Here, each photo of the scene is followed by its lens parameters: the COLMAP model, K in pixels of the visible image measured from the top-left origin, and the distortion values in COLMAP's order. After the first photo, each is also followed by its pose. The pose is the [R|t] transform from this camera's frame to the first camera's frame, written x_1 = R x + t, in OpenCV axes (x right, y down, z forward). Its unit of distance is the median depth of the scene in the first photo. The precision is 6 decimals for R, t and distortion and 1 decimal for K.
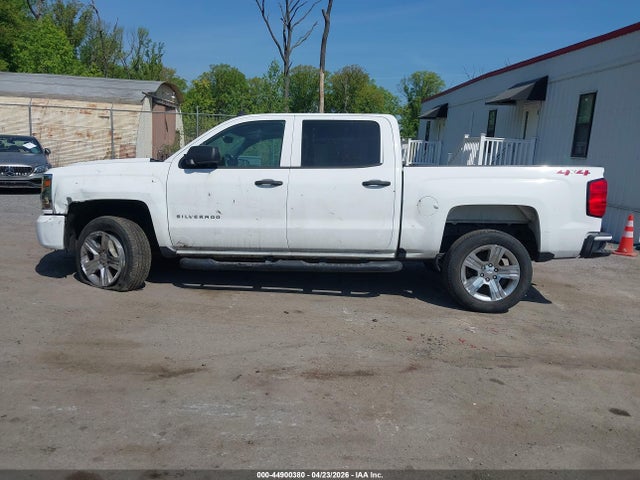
lens RADIAL K [[483.6, 0, 320.0], [0, 483.6, 240.0], [0, 0, 1]] dist [0.052032, -0.079255]
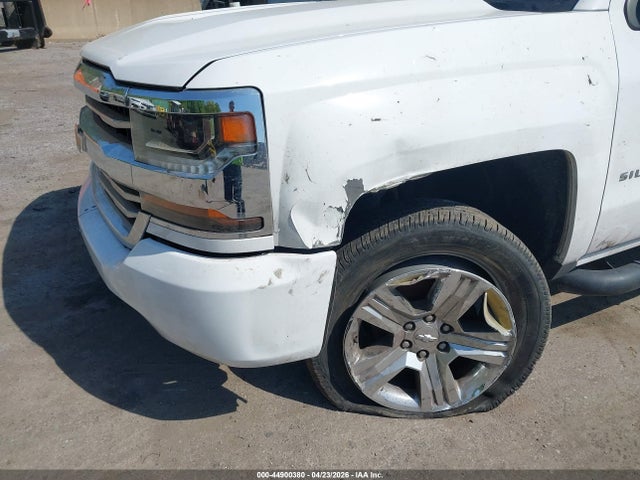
lens RADIAL K [[487.7, 0, 318.9], [0, 487.7, 255.9], [0, 0, 1]] dist [0.080970, 0.000321]
pose [[0.875234, -0.242716, 0.418396, -0.648630], [0.093552, 0.933599, 0.345892, -0.140845], [-0.474567, -0.263595, 0.839824, 0.783645]]
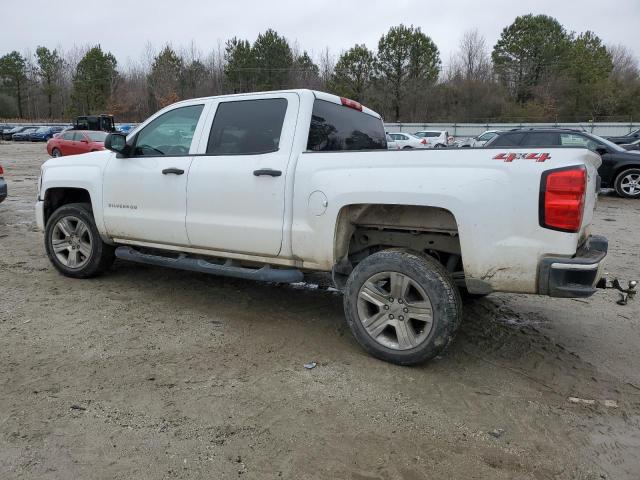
lens RADIAL K [[483.6, 0, 320.0], [0, 483.6, 240.0], [0, 0, 1]] dist [0.052032, -0.079255]
pose [[0.875309, 0.069898, -0.478485, 0.585782], [-0.072524, 0.997282, 0.013013, -0.020594], [0.478094, 0.023311, 0.877999, 0.318530]]
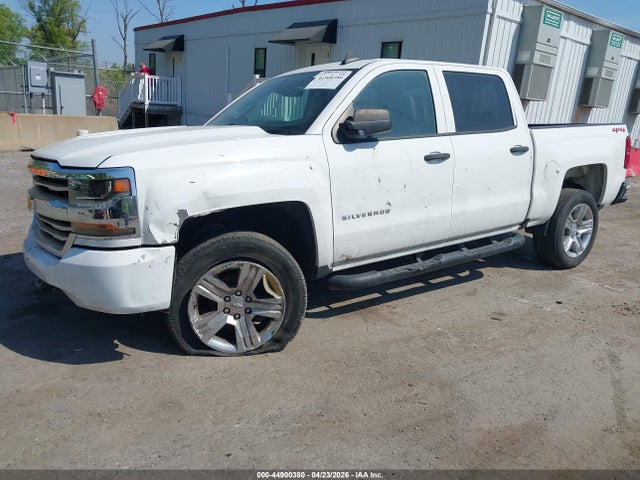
lens RADIAL K [[490.7, 0, 309.1], [0, 490.7, 241.2], [0, 0, 1]] dist [0.005196, -0.002267]
pose [[0.800330, -0.164489, 0.576554, -0.716546], [0.089430, 0.983623, 0.156484, -0.125129], [-0.592852, -0.073678, 0.801934, 0.492738]]
